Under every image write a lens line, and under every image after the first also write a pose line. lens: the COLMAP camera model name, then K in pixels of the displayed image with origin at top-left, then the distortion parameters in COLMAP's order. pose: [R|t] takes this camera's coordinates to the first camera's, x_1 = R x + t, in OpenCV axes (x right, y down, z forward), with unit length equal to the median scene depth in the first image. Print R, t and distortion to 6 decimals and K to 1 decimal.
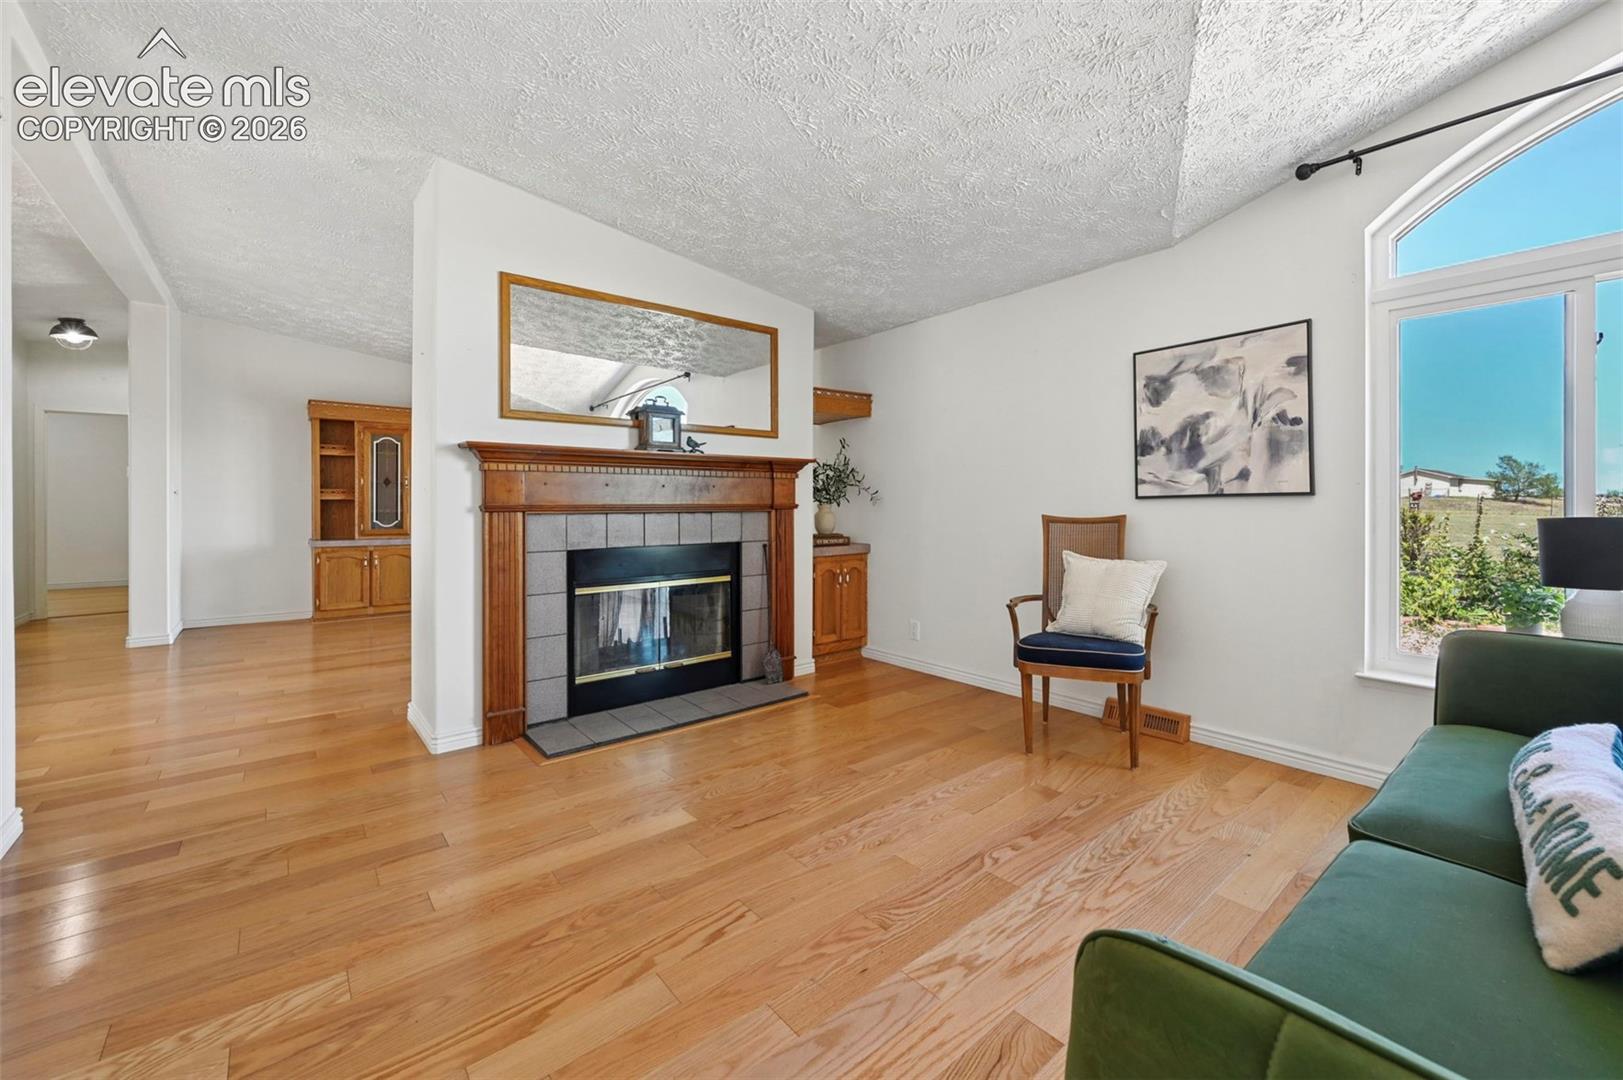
lens RADIAL K [[660.2, 0, 828.1], [0, 660.2, 504.5], [0, 0, 1]] dist [-0.001878, 0.000390]
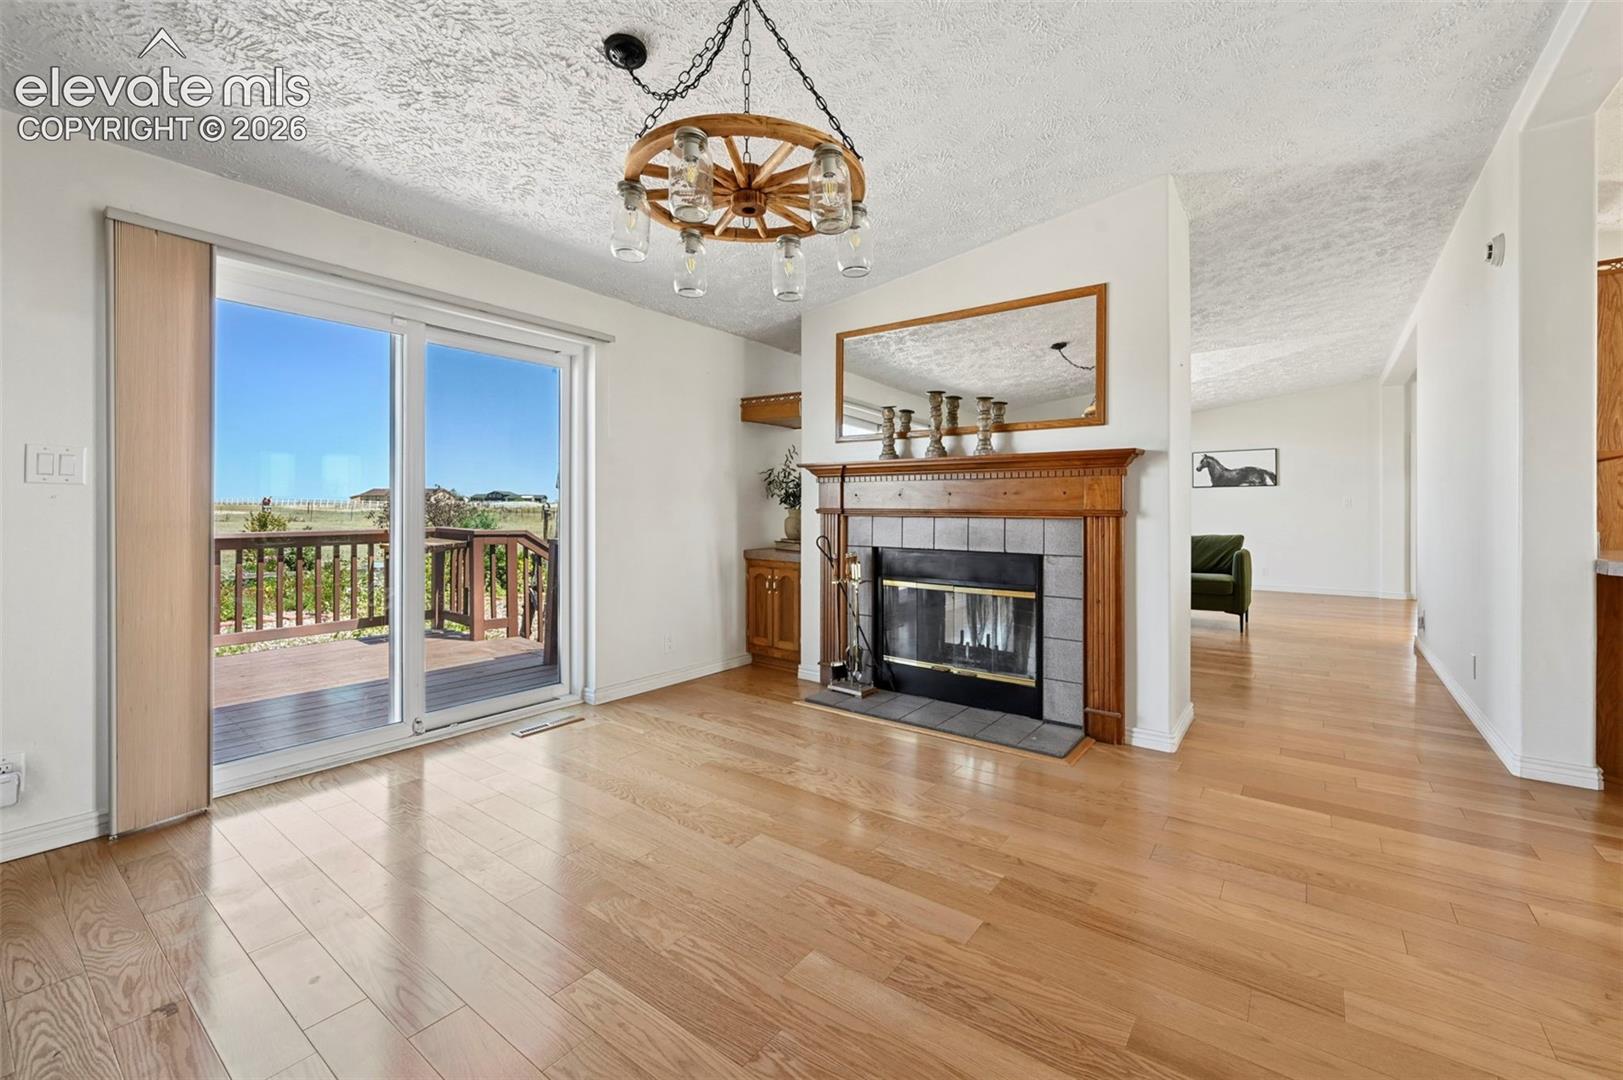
lens RADIAL K [[660.2, 0, 848.0], [0, 660.2, 512.2], [0, 0, 1]] dist [-0.001878, 0.000390]
pose [[0.231109, 0.007691, -0.972898, 0.789920], [-0.011208, 0.999923, 0.005242, 0.001284], [0.972863, 0.009693, 0.231177, 0.701272]]
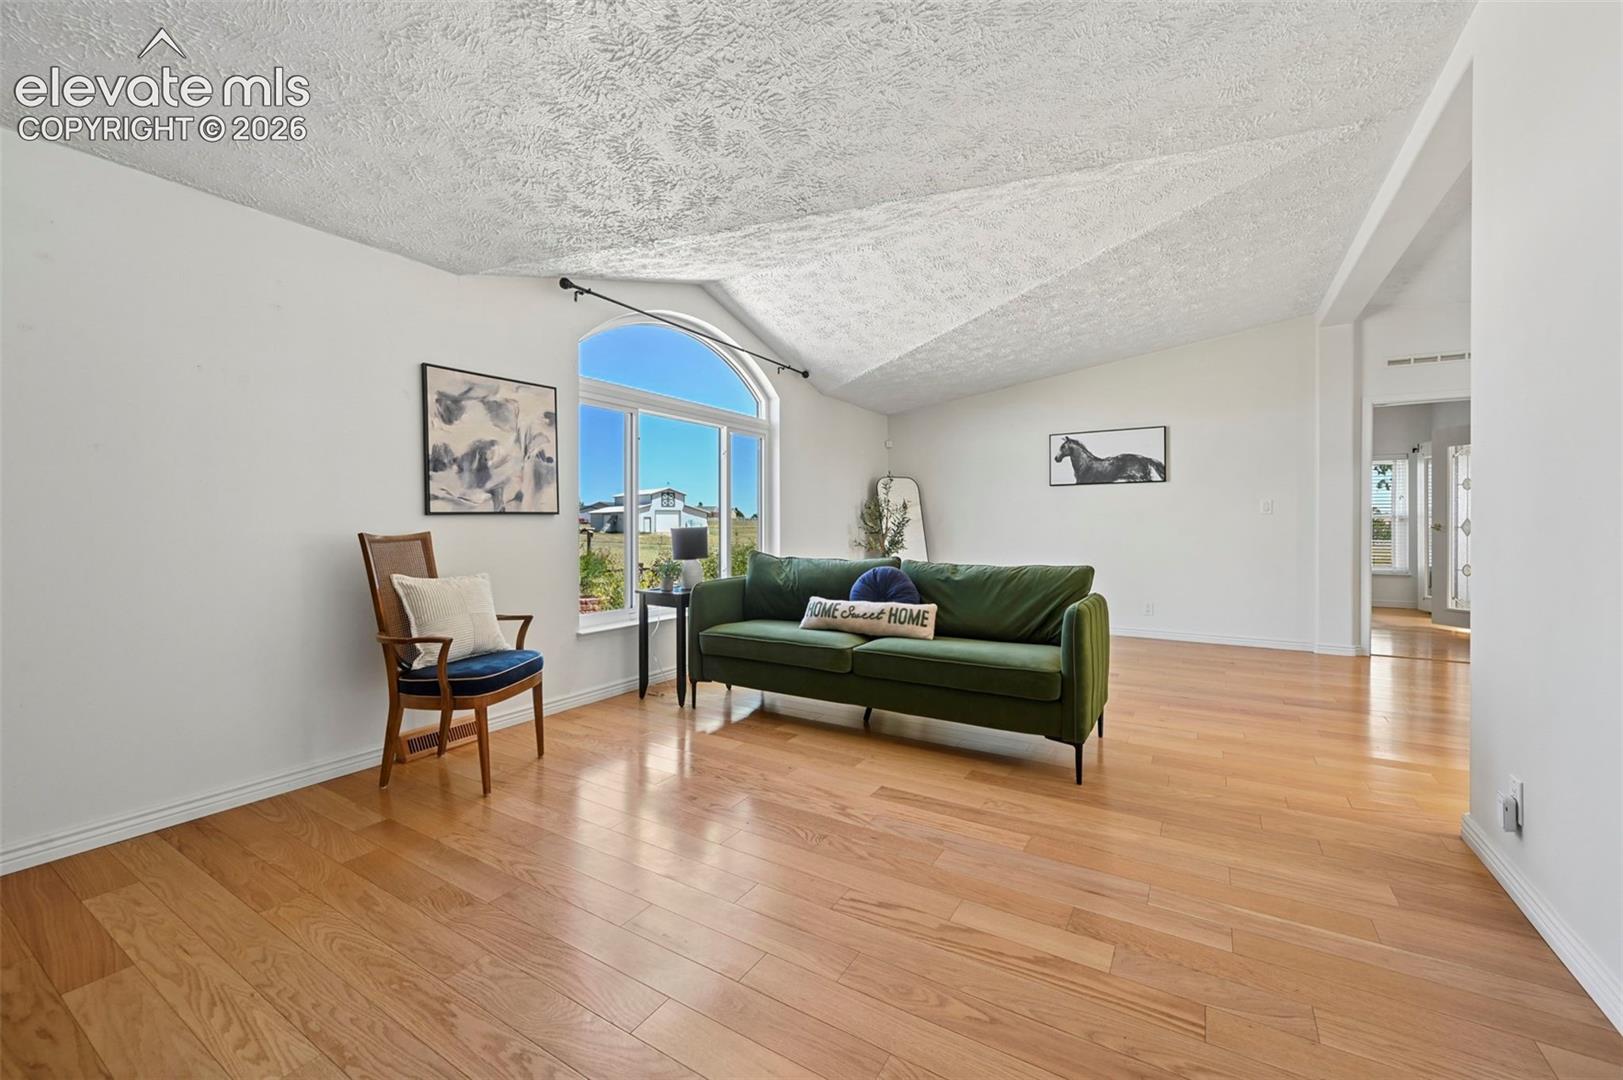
lens RADIAL K [[660.2, 0, 804.1], [0, 660.2, 524.0], [0, 0, 1]] dist [-0.001878, 0.000390]
pose [[-0.319389, 0.000319, 0.947624, -0.639300], [0.001352, 0.999999, 0.000119, 0.005597], [-0.947623, 0.001320, -0.319389, 0.804485]]
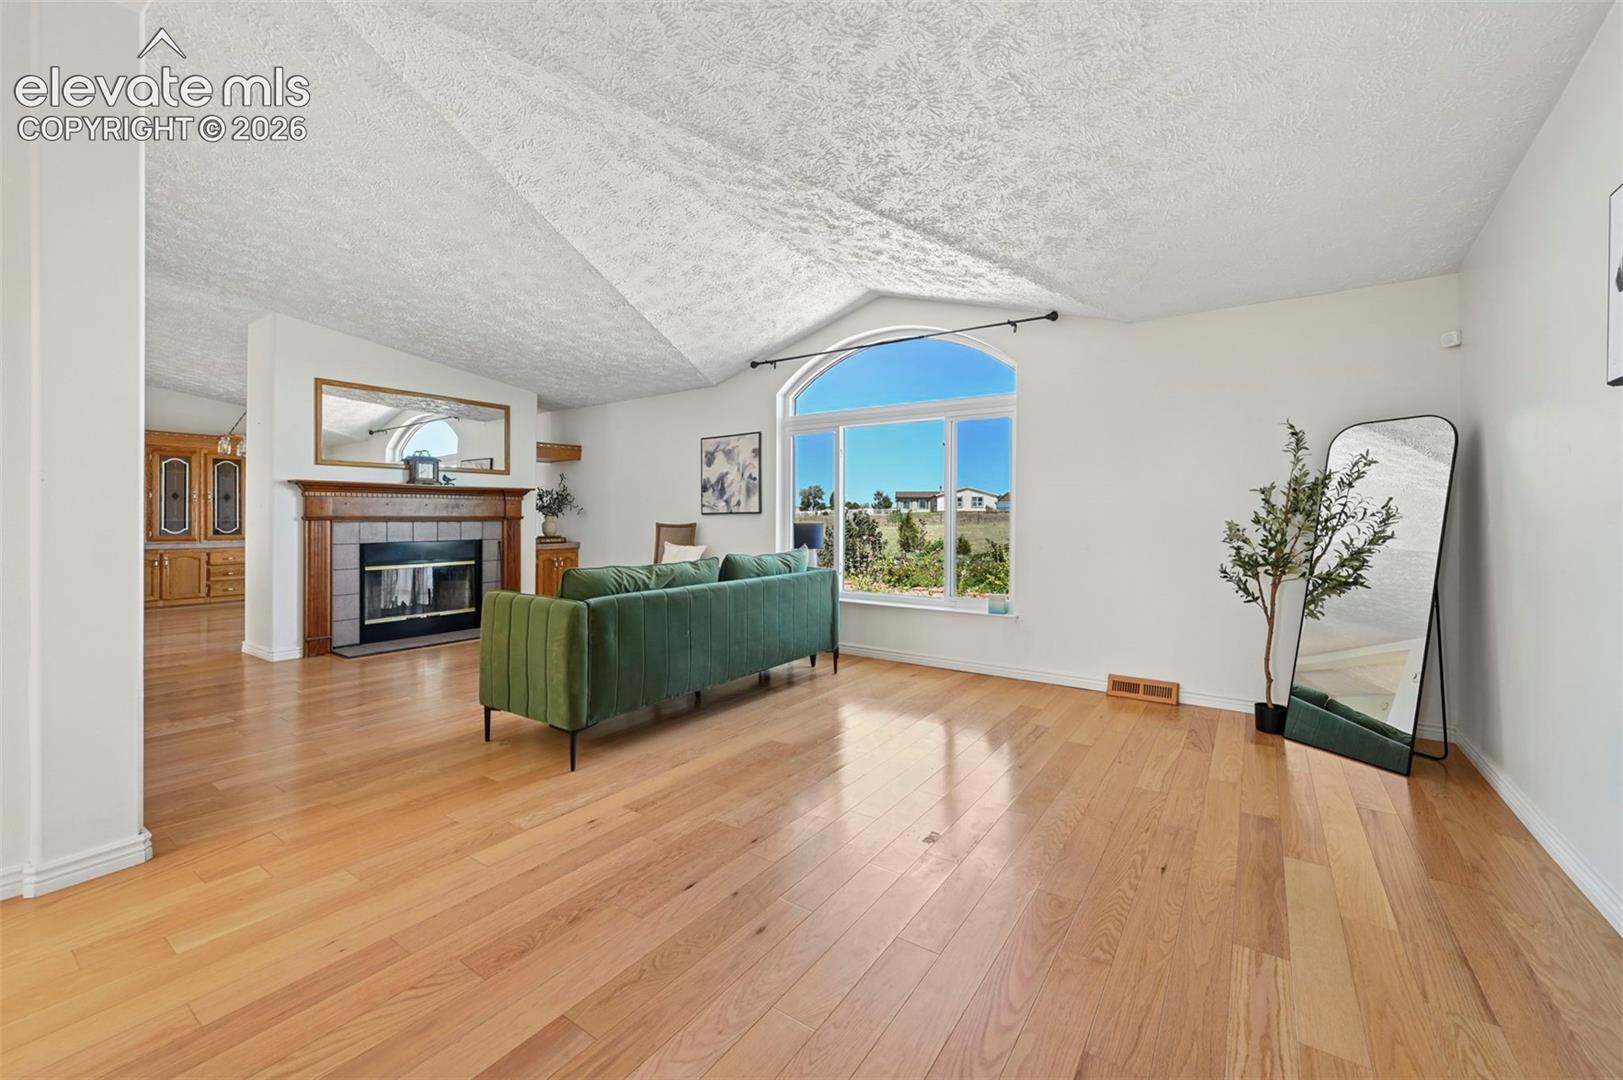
lens RADIAL K [[660.2, 0, 829.2], [0, 660.2, 518.0], [0, 0, 1]] dist [-0.001878, 0.000390]
pose [[0.963669, 0.003837, 0.267071, 0.317596], [-0.004483, 0.999988, 0.001809, -0.003608], [-0.267060, -0.002940, 0.963675, -0.971674]]
